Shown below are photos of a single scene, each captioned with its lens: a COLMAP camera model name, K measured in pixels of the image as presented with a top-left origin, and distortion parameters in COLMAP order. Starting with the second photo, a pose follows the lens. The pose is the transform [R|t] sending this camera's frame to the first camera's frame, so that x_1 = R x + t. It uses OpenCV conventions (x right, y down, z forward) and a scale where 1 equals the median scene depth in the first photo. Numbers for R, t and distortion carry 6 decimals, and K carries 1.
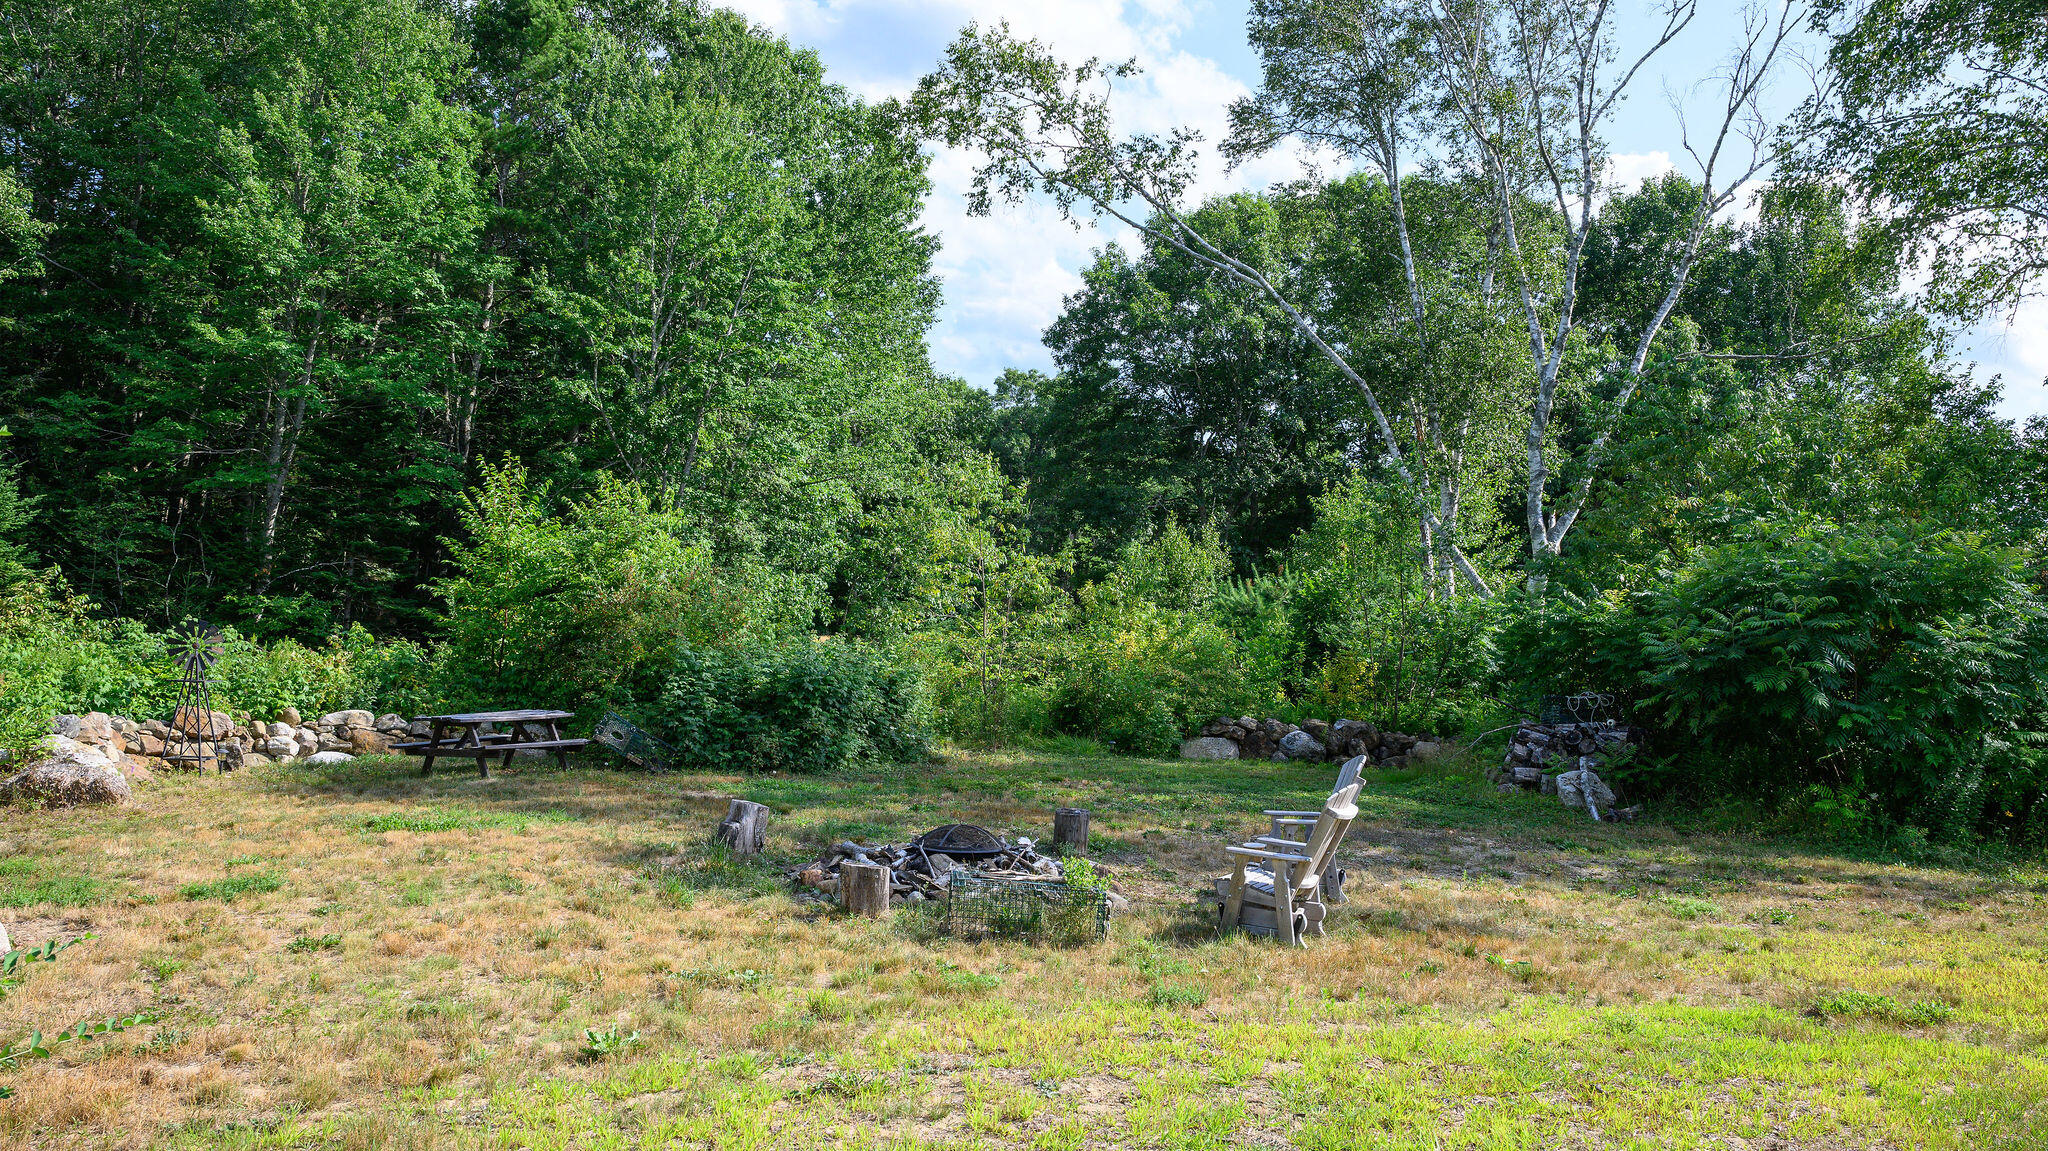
lens RADIAL K [[1403.5, 0, 1014.0], [0, 1403.5, 584.7], [0, 0, 1]] dist [0.004675, -0.003986]
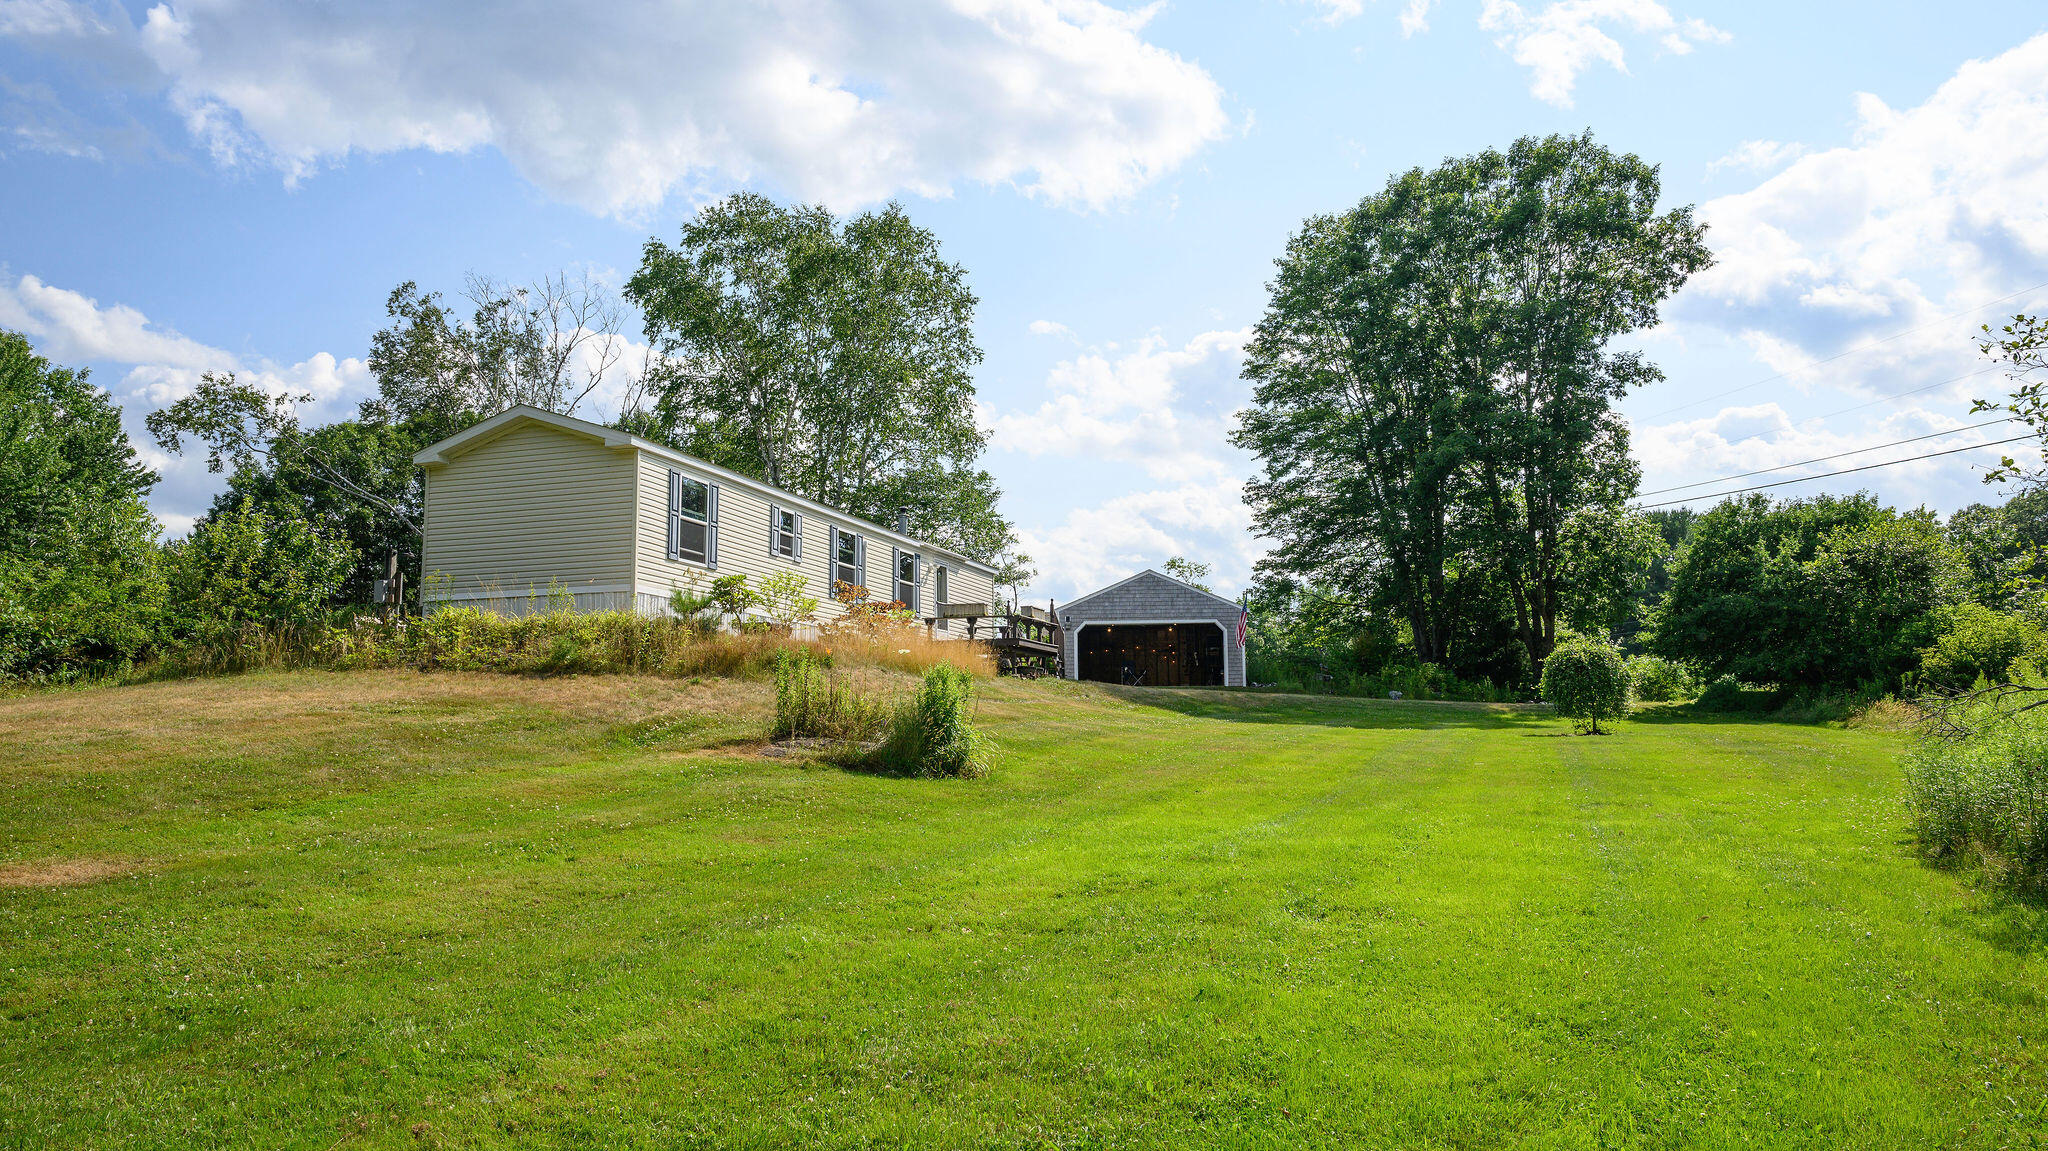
lens RADIAL K [[1403.5, 0, 1014.0], [0, 1403.5, 584.7], [0, 0, 1]] dist [0.004675, -0.003986]
pose [[0.809220, -0.049463, 0.585420, -0.259858], [0.109495, 0.991688, -0.067566, 0.111011], [-0.577212, 0.118776, 0.807910, -1.022600]]
